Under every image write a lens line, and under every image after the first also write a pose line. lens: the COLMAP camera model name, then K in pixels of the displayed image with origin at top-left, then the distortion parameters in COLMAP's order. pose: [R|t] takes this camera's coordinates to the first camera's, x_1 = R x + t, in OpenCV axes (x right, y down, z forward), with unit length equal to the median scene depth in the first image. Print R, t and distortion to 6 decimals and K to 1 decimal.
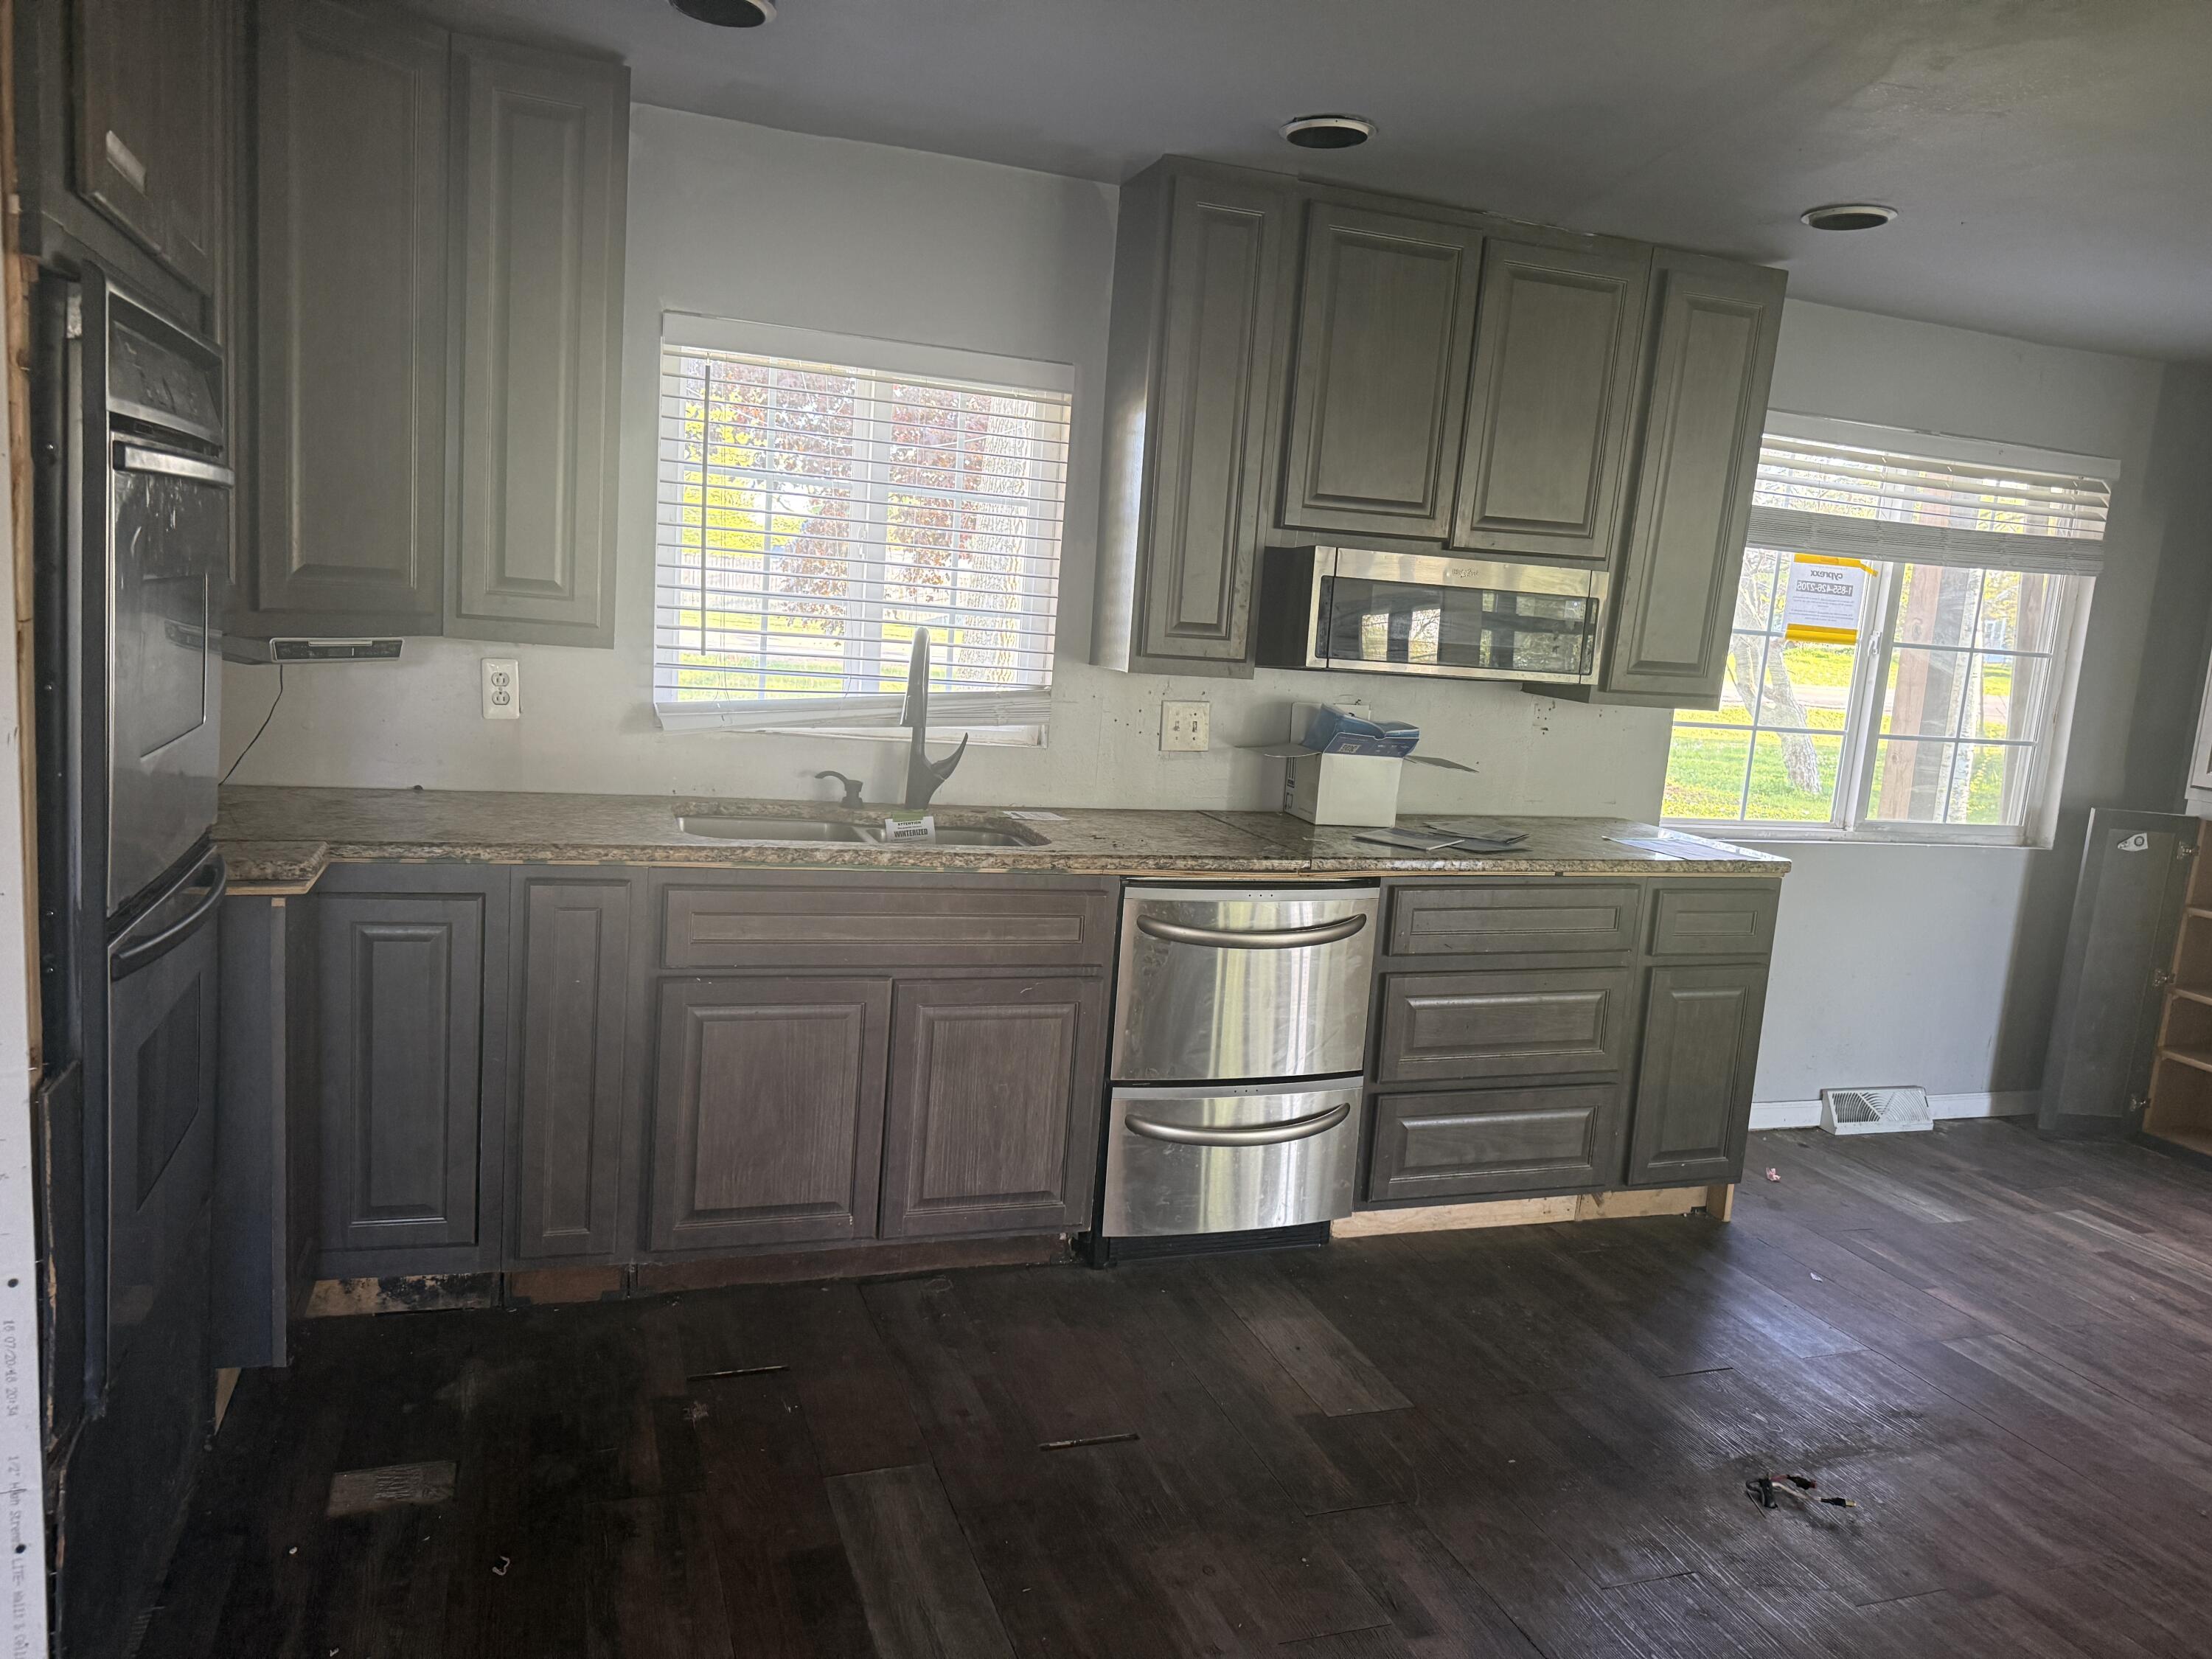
lens RADIAL K [[1567.1, 0, 1103.6], [0, 1567.1, 844.8], [0, 0, 1]] dist [0.045897, -0.060506]
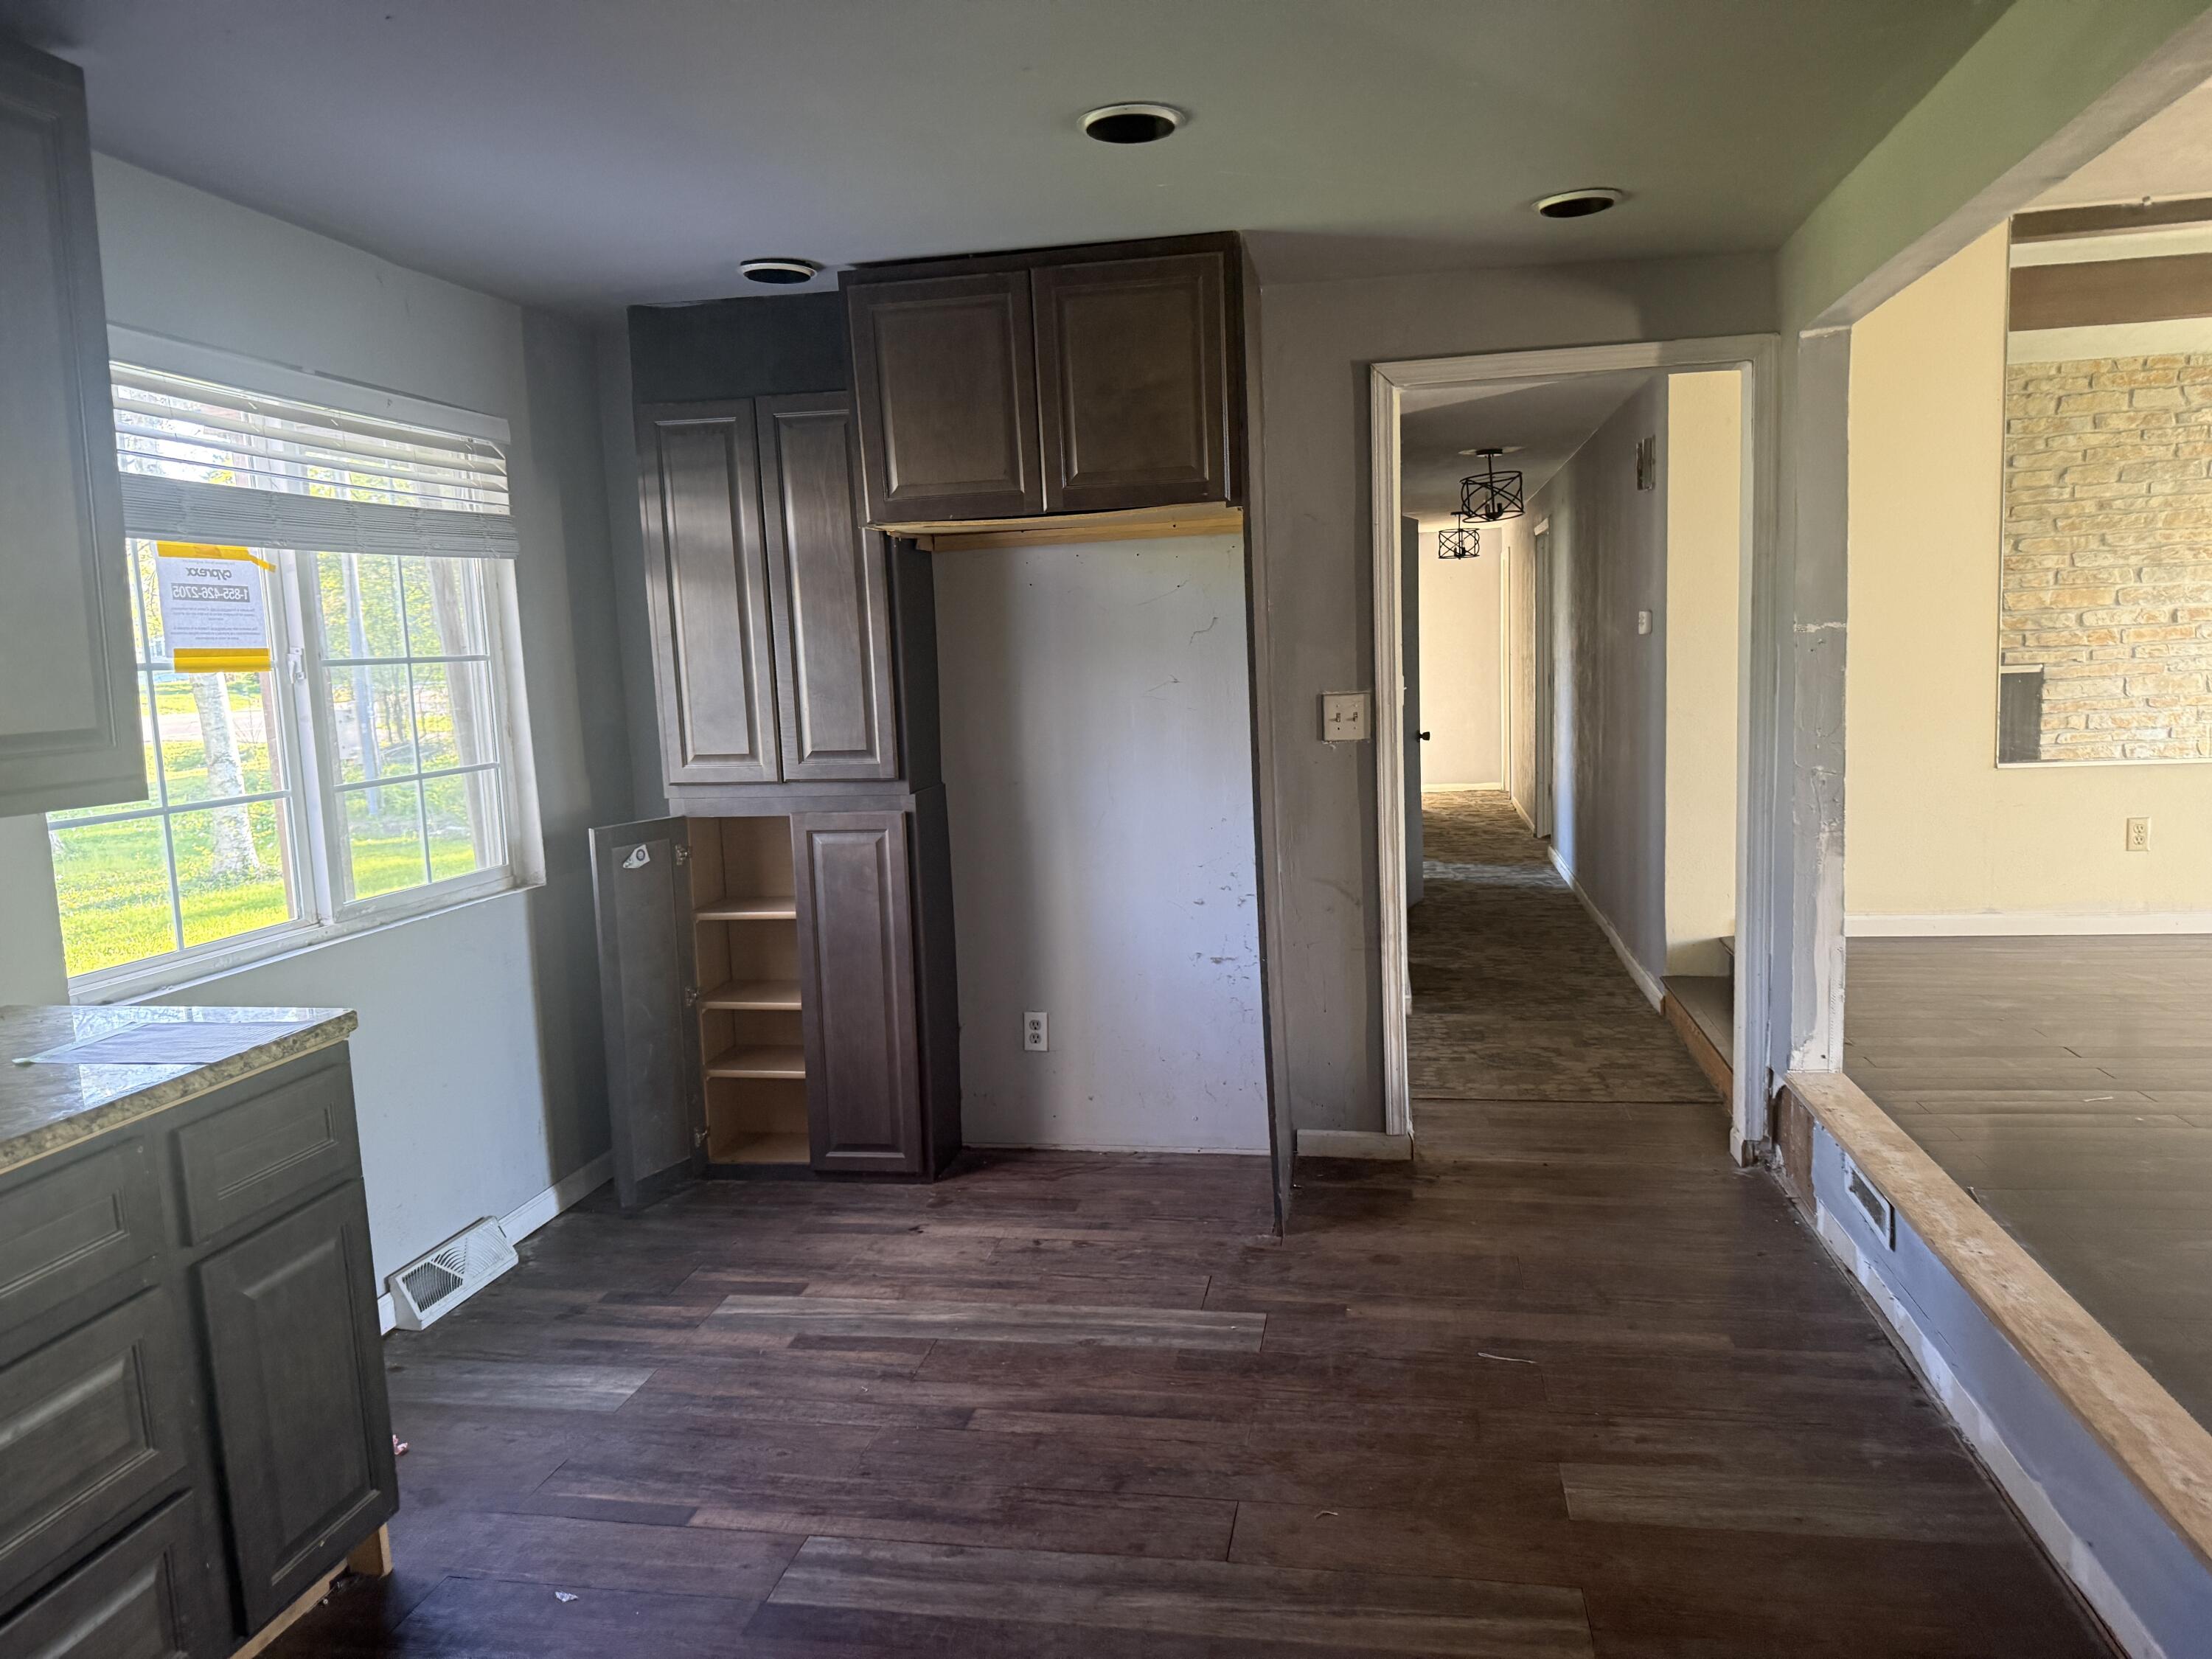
lens RADIAL K [[1567.1, 0, 1103.6], [0, 1567.1, 844.8], [0, 0, 1]] dist [0.045897, -0.060506]
pose [[0.500323, -0.205027, 0.841214, 0.052699], [0.214764, 0.970584, 0.108824, -0.048457], [-0.838781, 0.126215, 0.529638, 0.329324]]
